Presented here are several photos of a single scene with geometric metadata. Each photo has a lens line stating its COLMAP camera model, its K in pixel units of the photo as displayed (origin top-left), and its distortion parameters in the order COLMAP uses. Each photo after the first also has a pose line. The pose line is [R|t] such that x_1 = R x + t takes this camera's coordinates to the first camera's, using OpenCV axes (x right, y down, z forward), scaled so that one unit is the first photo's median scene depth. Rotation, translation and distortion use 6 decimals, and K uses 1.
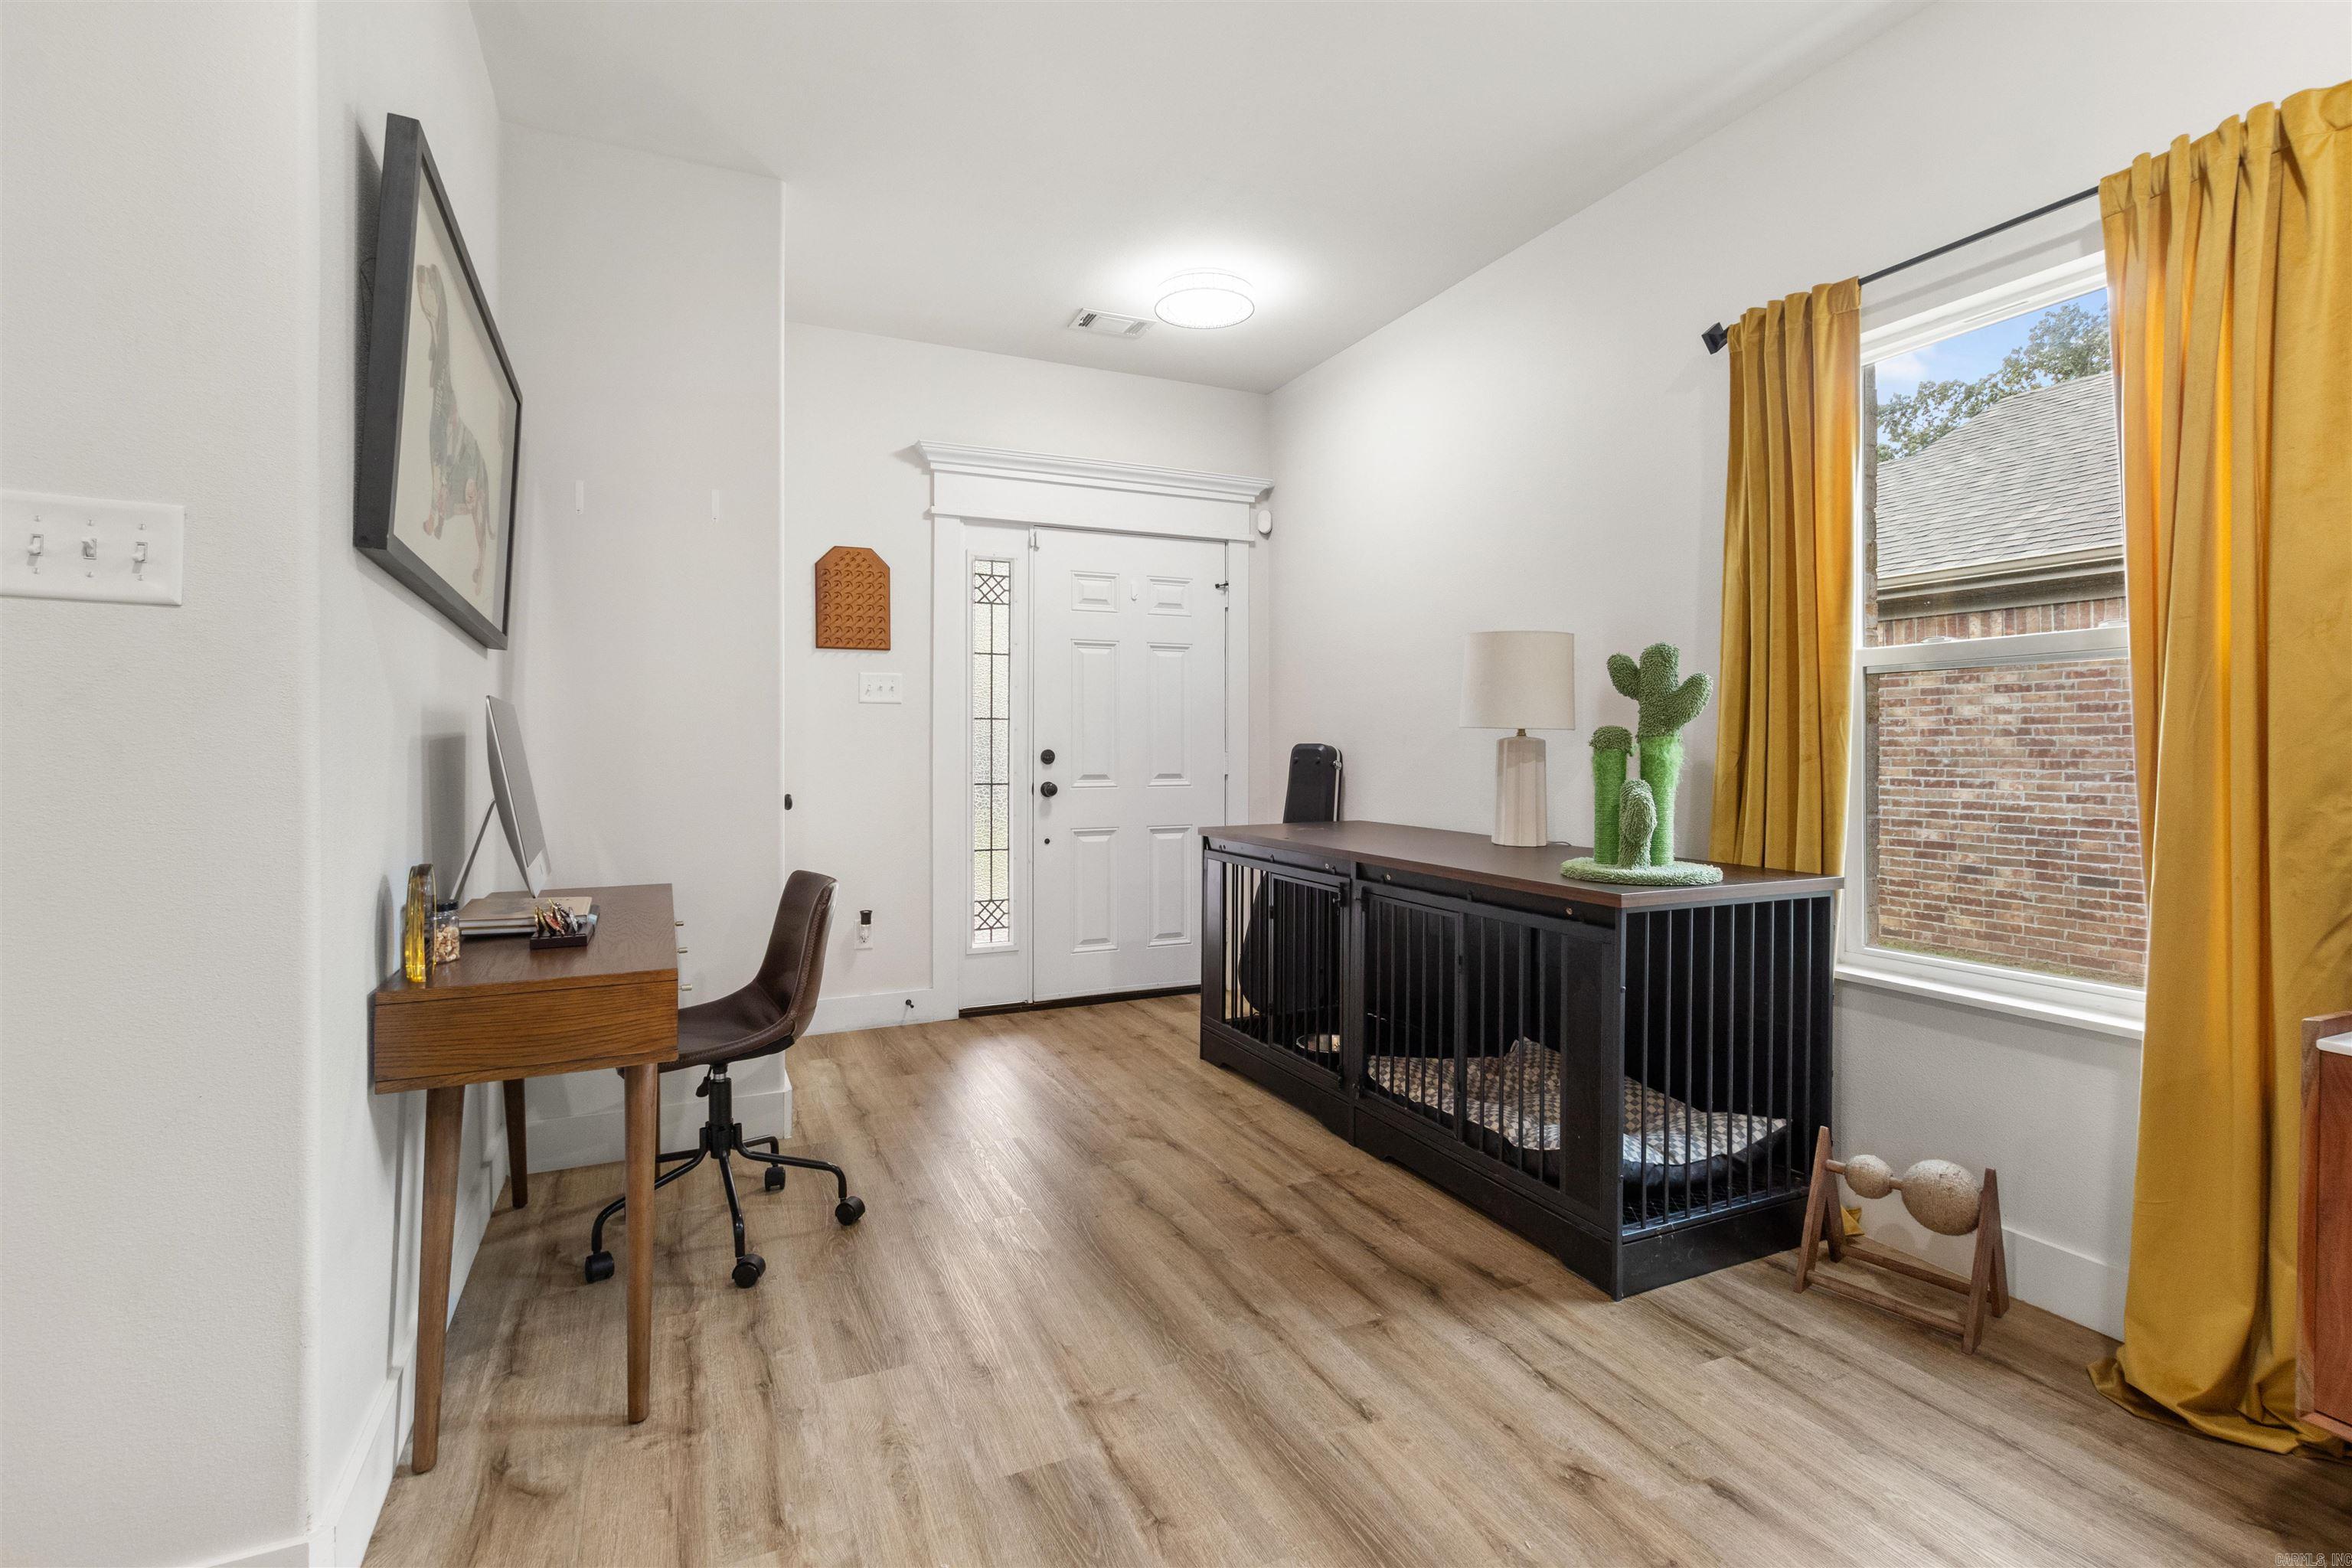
lens RADIAL K [[1085.8, 0, 1218.1], [0, 1085.8, 738.6], [0, 0, 1]] dist [0.000119, -0.001026]
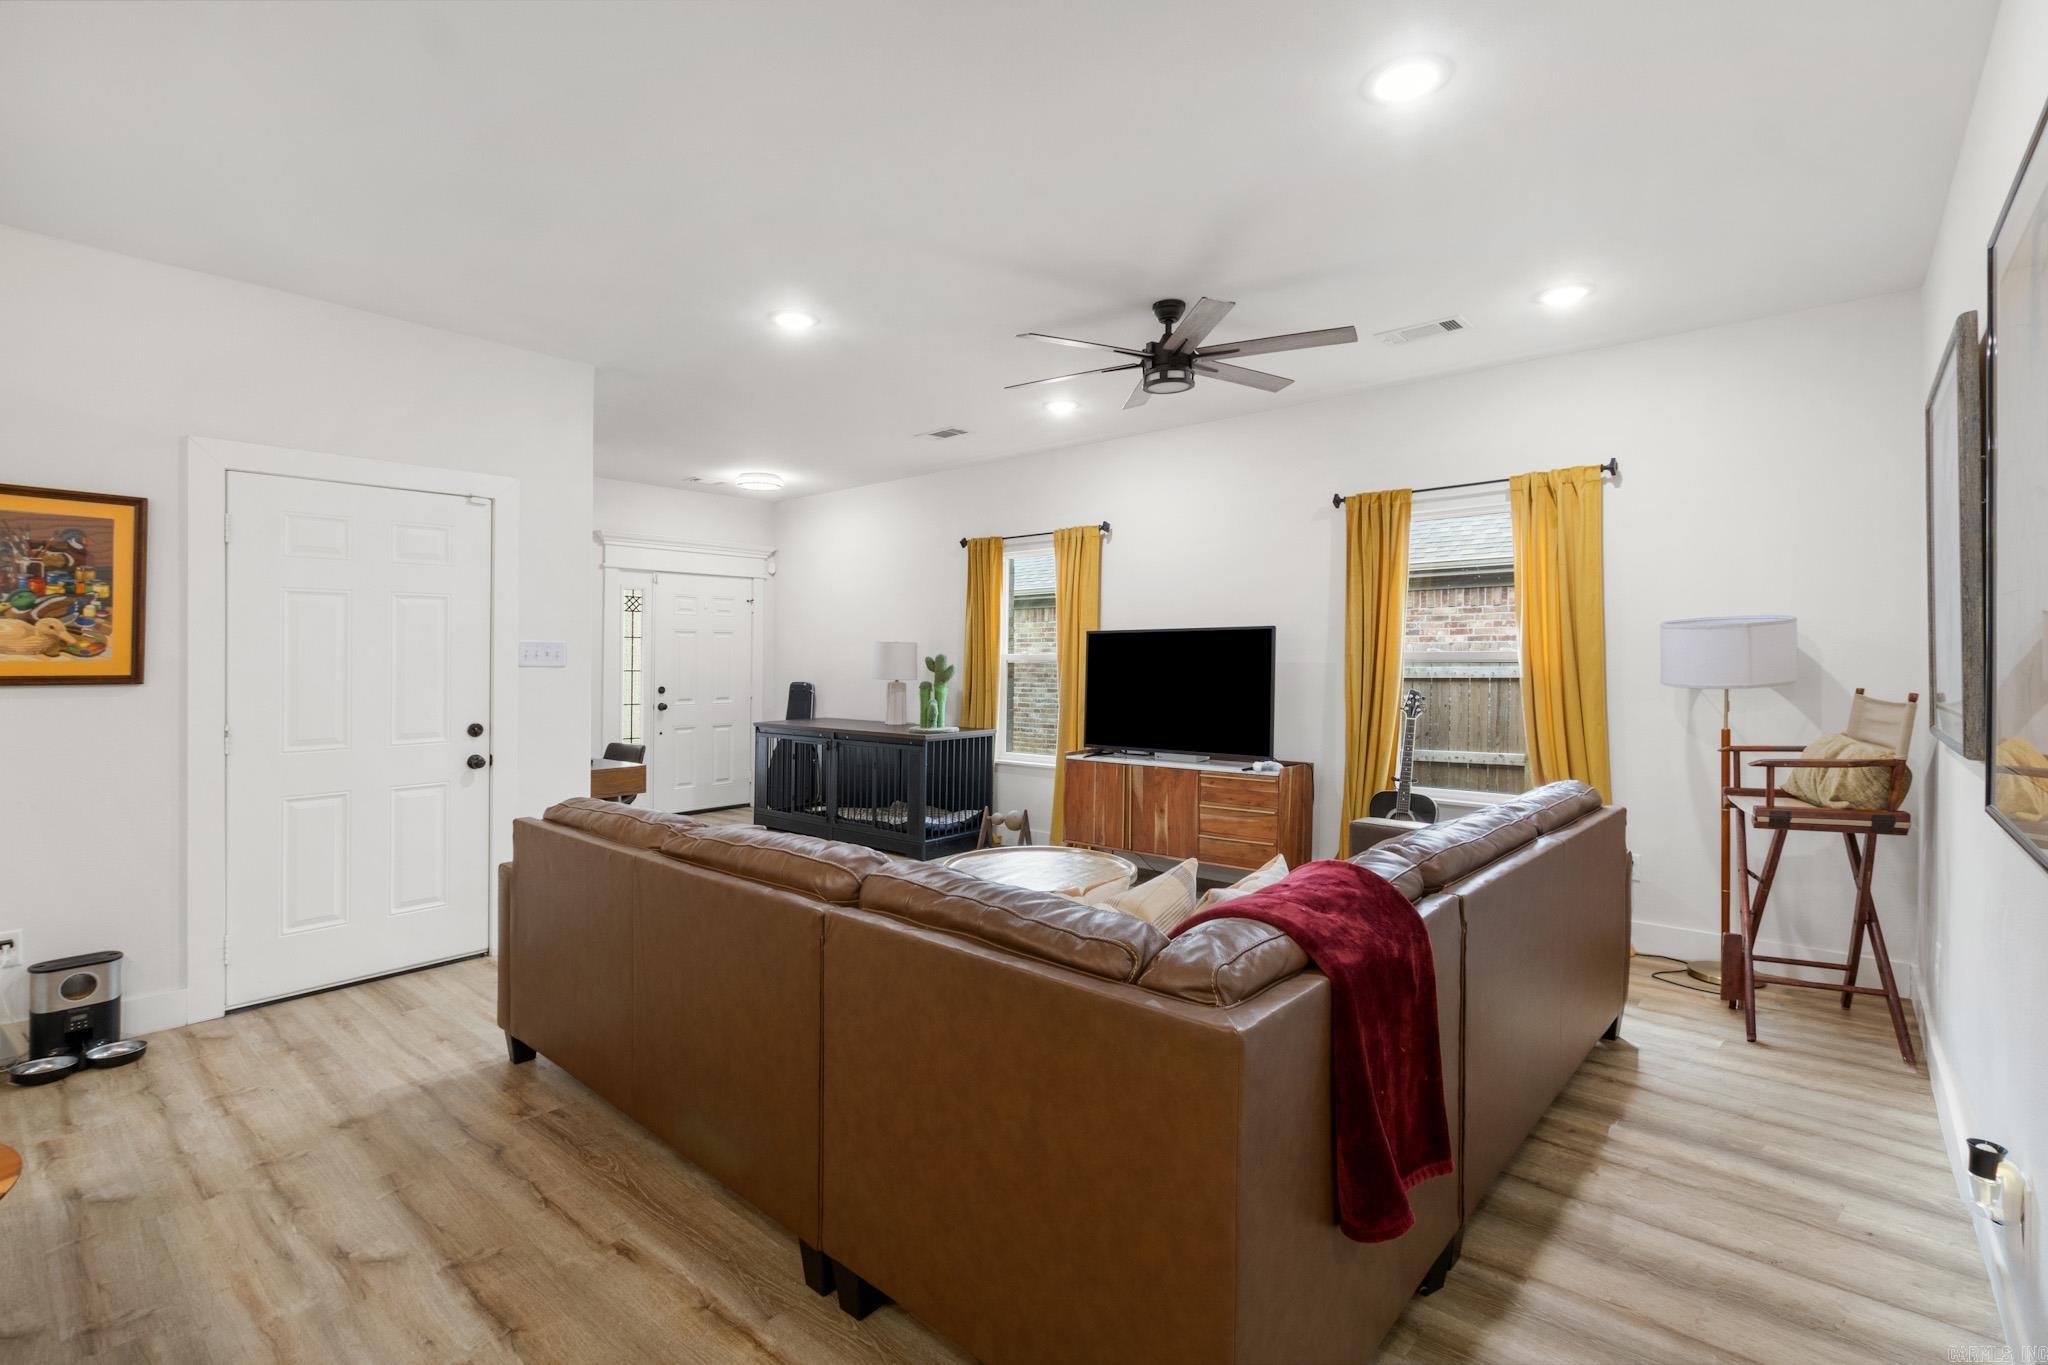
lens RADIAL K [[945.5, 0, 1022.7], [0, 945.5, 638.6], [0, 0, 1]] dist [0.000119, -0.001026]
pose [[0.921881, 0.007757, 0.387395, -0.394645], [-0.001231, 0.999853, -0.017090, -0.084461], [-0.387470, 0.015278, 0.921756, -1.482176]]
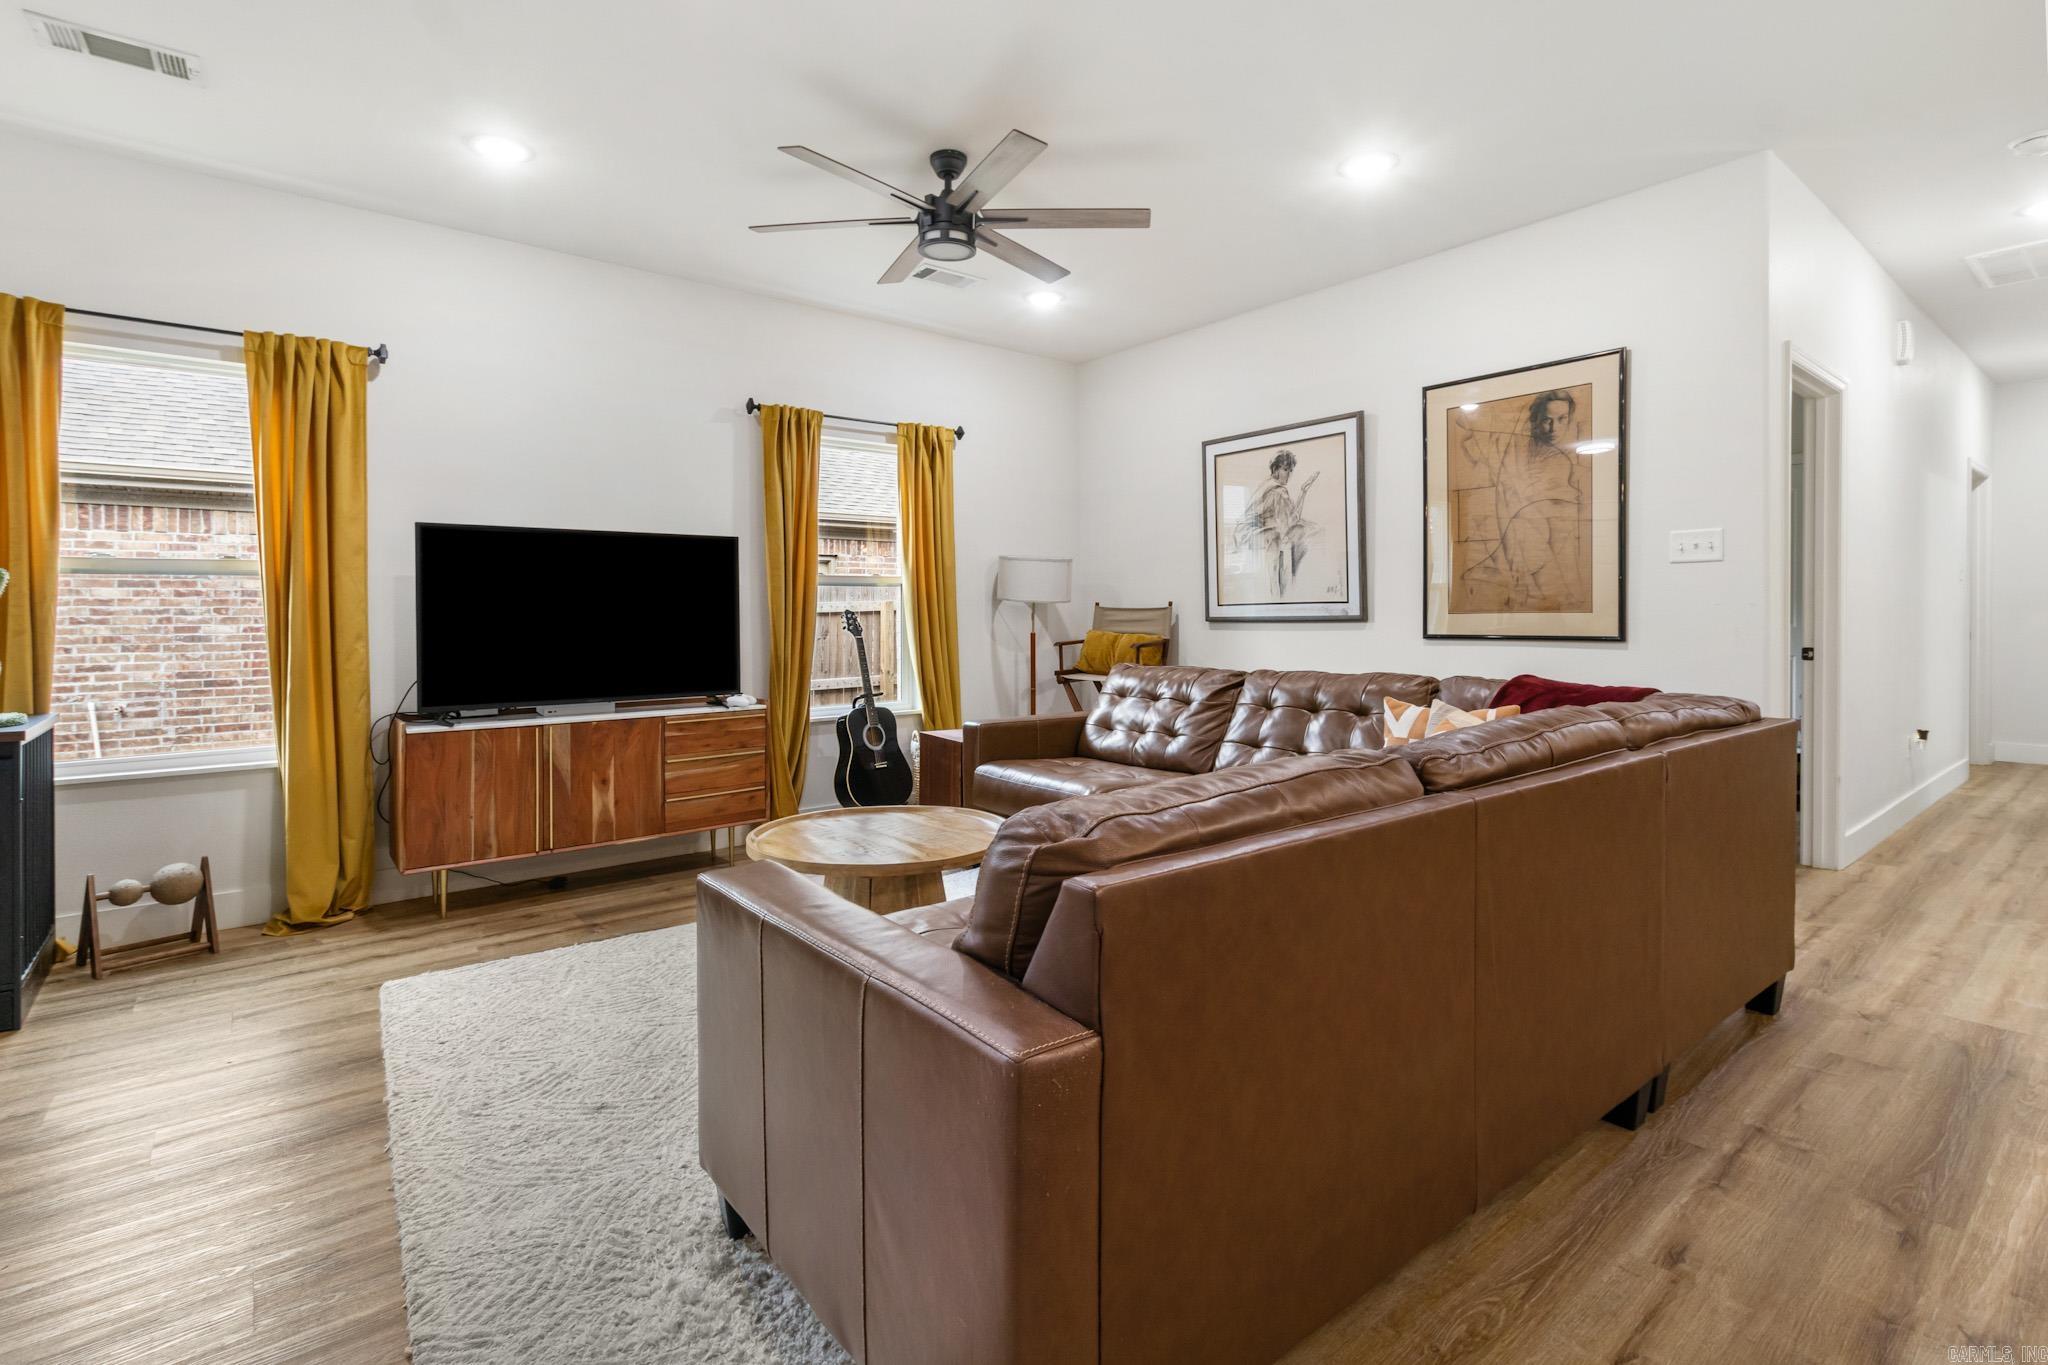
lens RADIAL K [[945.5, 0, 1024.7], [0, 945.5, 625.0], [0, 0, 1]] dist [0.000119, -0.001026]
pose [[-0.211746, -0.006811, 0.977301, -0.925913], [0.002224, 0.999970, 0.007451, 0.001611], [-0.977322, 0.003752, -0.211724, -0.002167]]
